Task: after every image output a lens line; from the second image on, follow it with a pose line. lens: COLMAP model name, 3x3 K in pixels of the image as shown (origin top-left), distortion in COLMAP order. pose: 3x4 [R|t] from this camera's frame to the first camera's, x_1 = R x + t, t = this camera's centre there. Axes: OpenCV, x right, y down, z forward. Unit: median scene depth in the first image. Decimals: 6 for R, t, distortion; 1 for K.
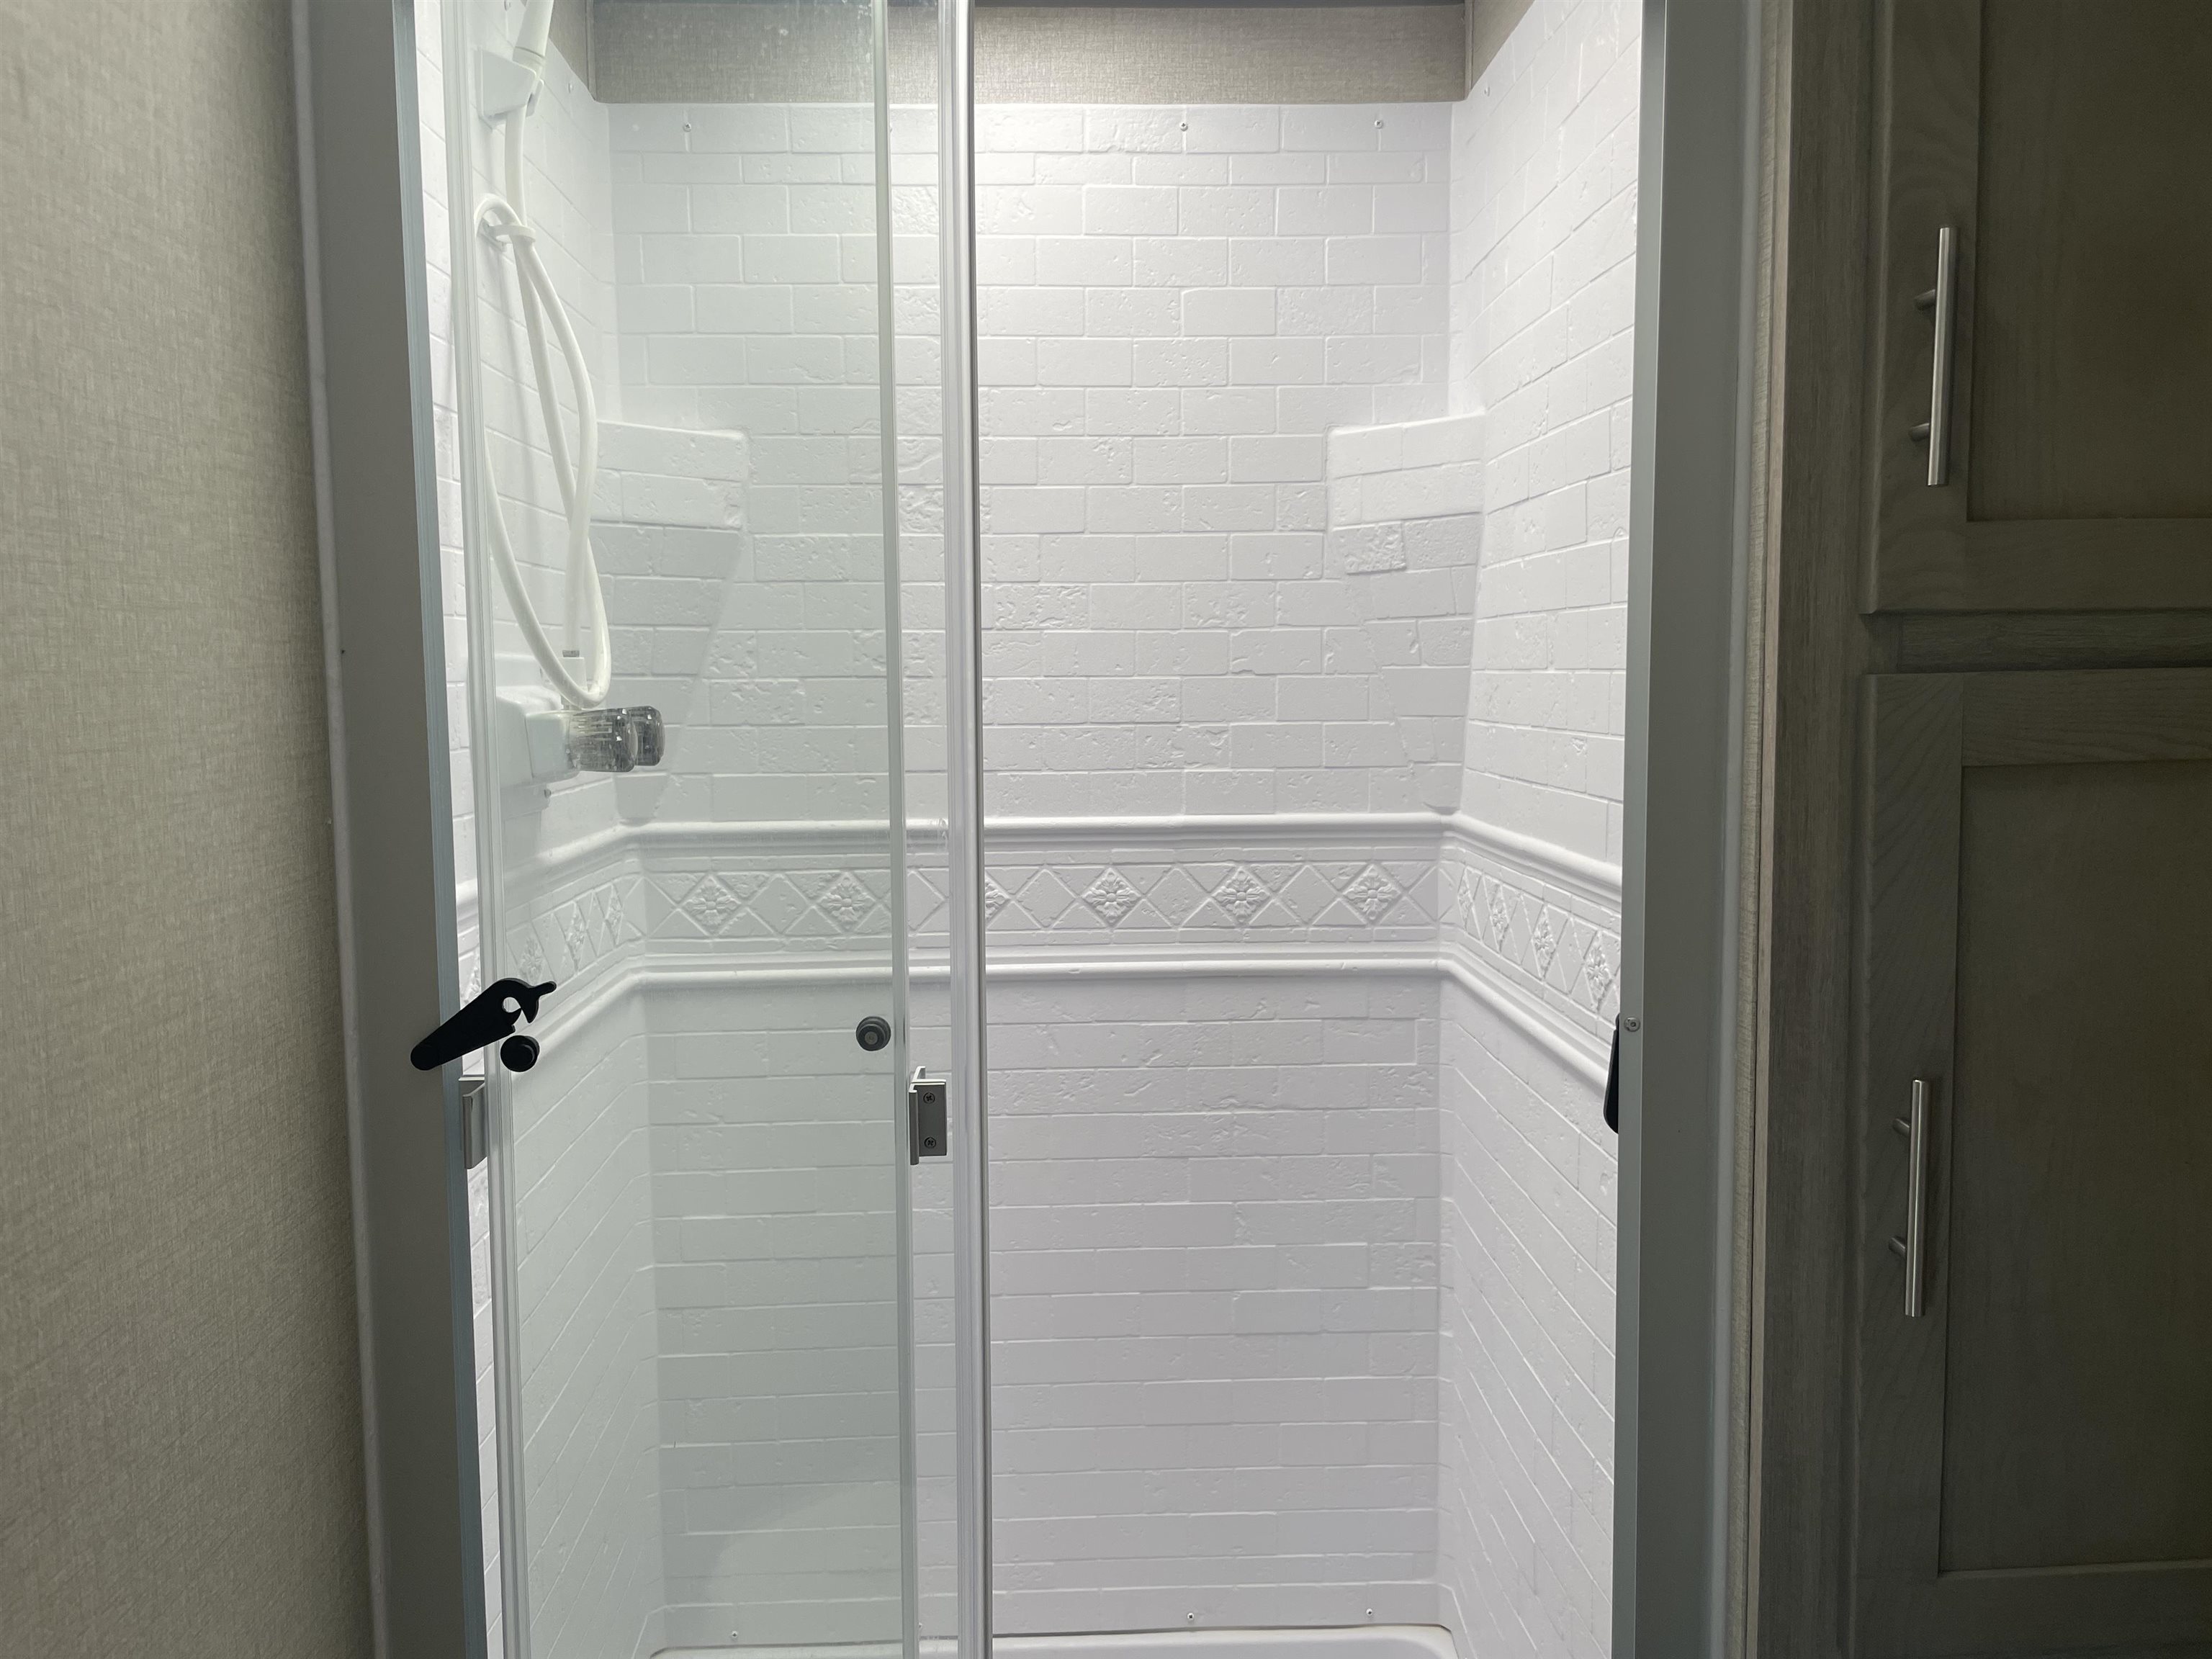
lens RADIAL K [[1715.7, 0, 1109.8], [0, 1715.7, 818.9], [0, 0, 1]] dist [0.081545, -0.092089]
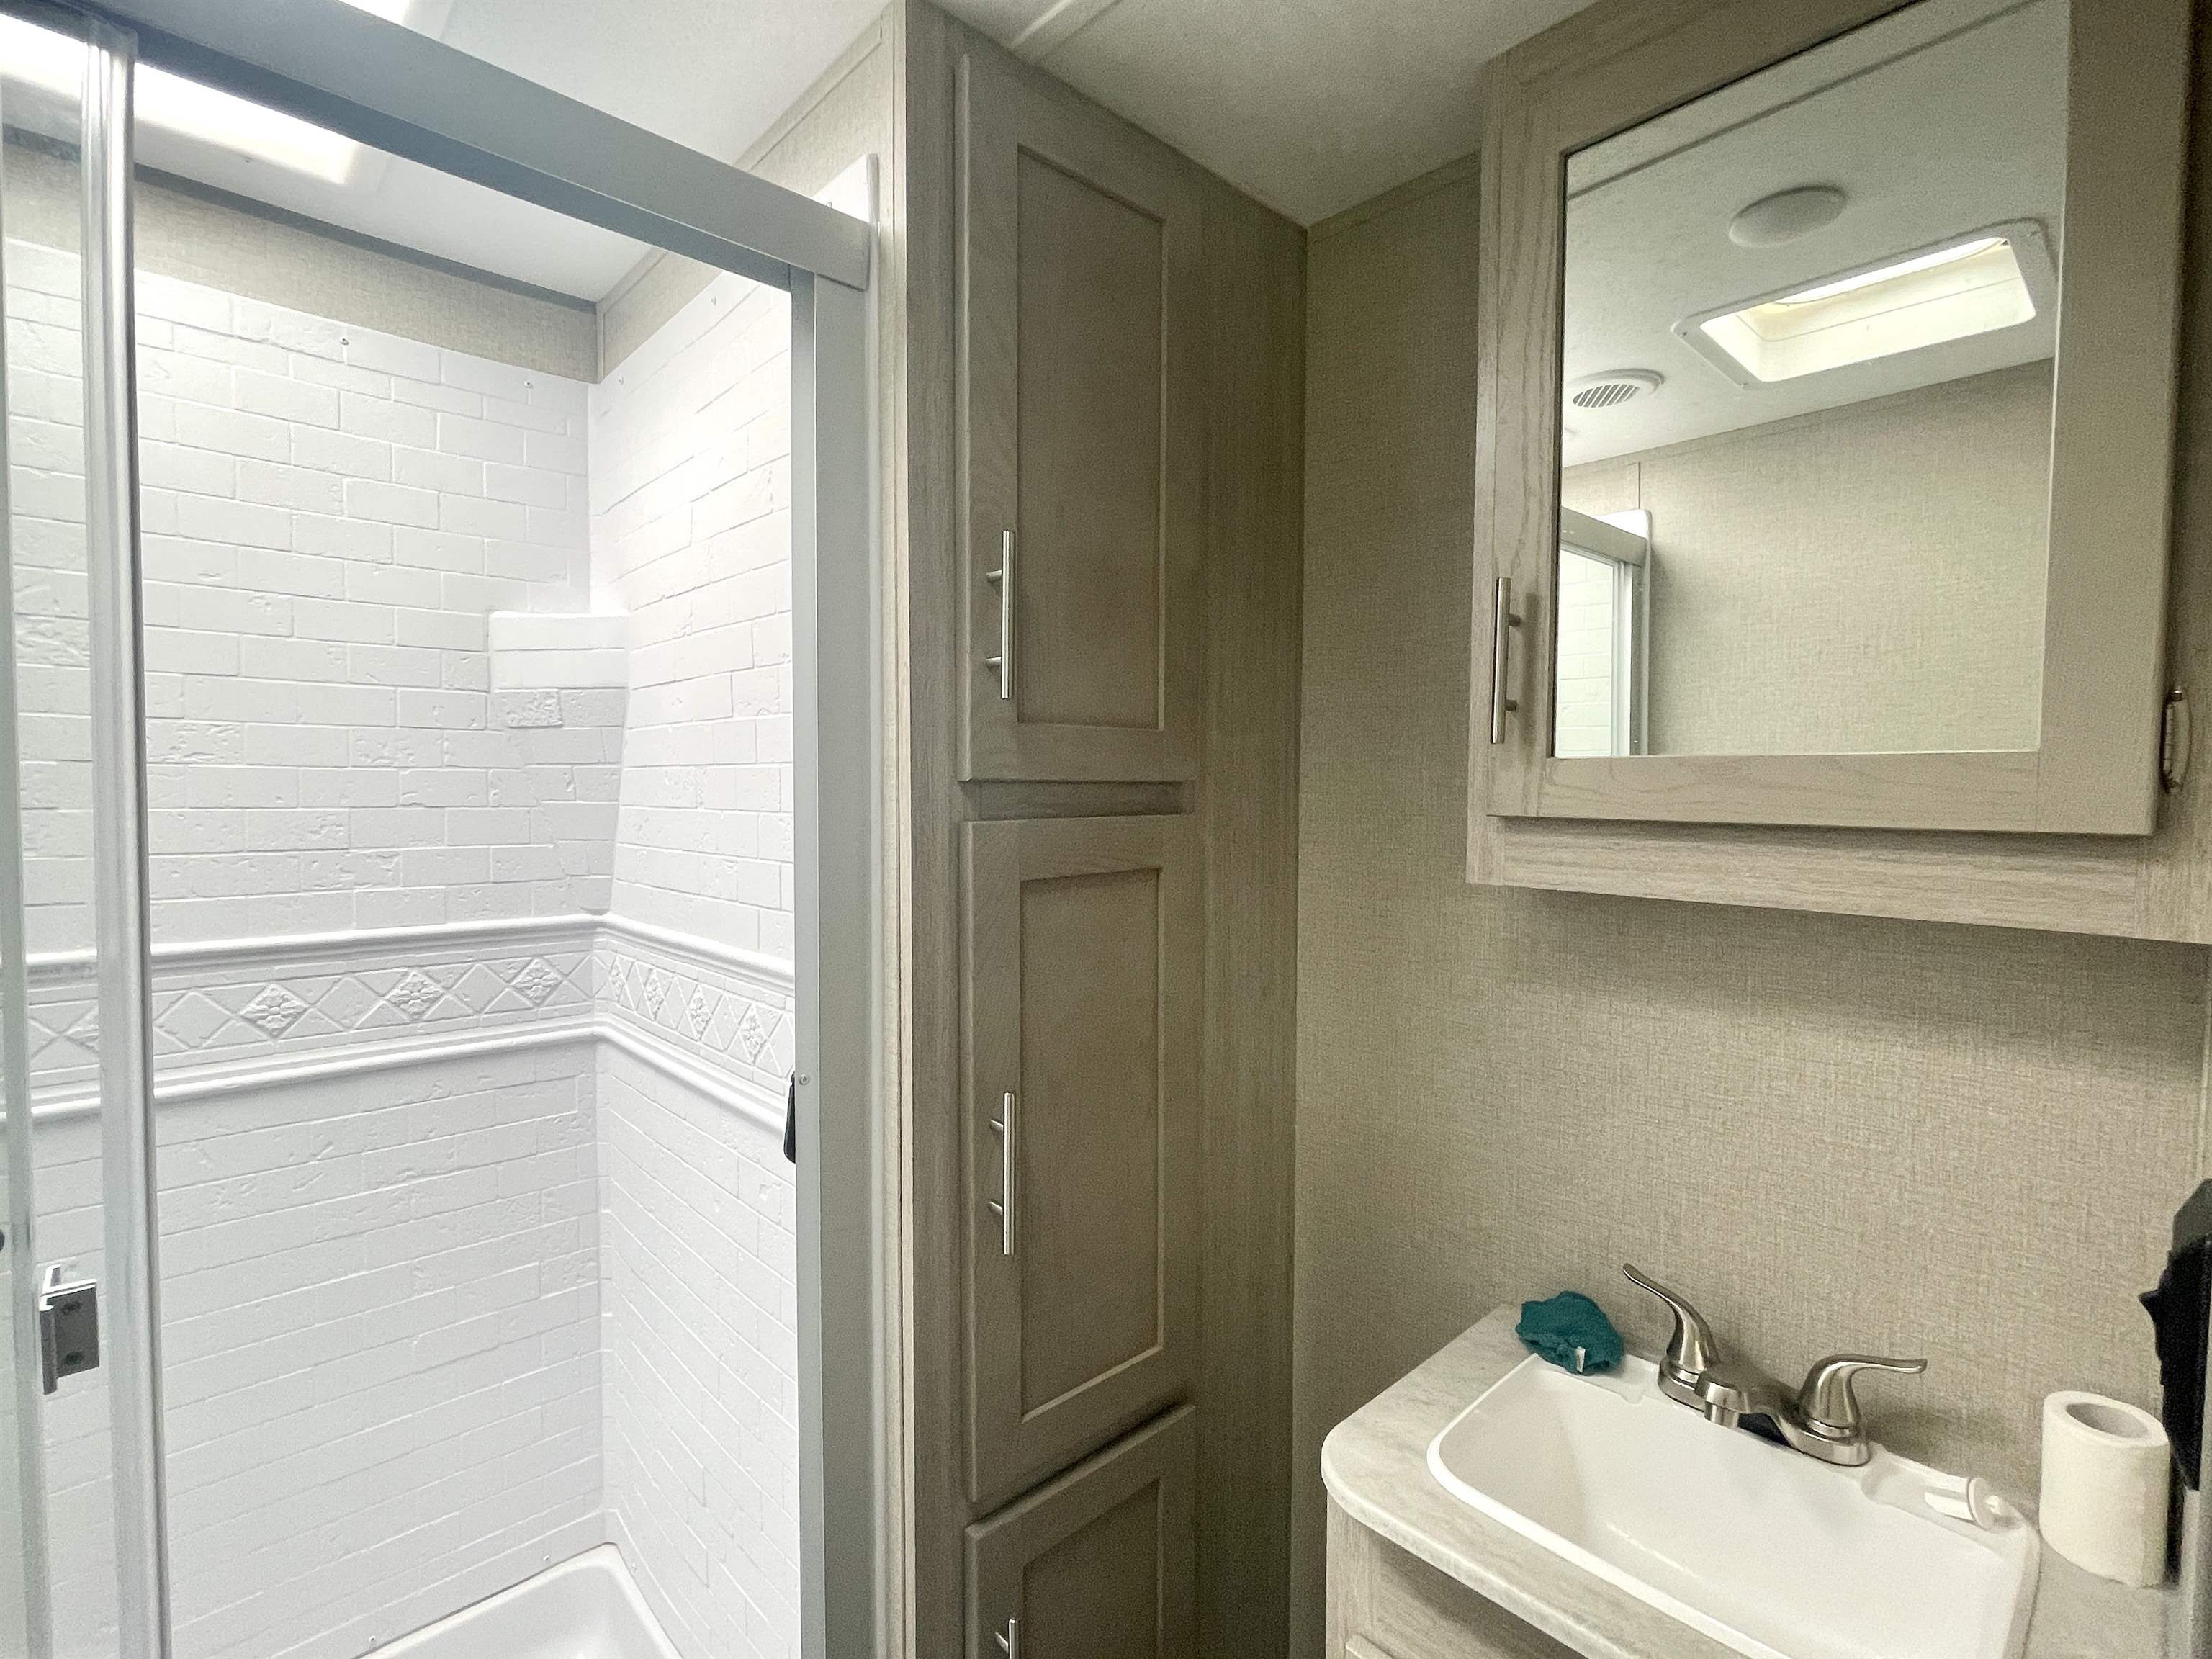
lens RADIAL K [[1059.2, 0, 1128.6], [0, 1059.2, 835.3], [0, 0, 1]] dist [-0.005464, 0.002044]
pose [[0.755441, -0.009865, 0.655143, -0.027622], [0.041261, 0.998618, -0.032541, -0.021317], [-0.653917, 0.051614, 0.754804, 0.134757]]
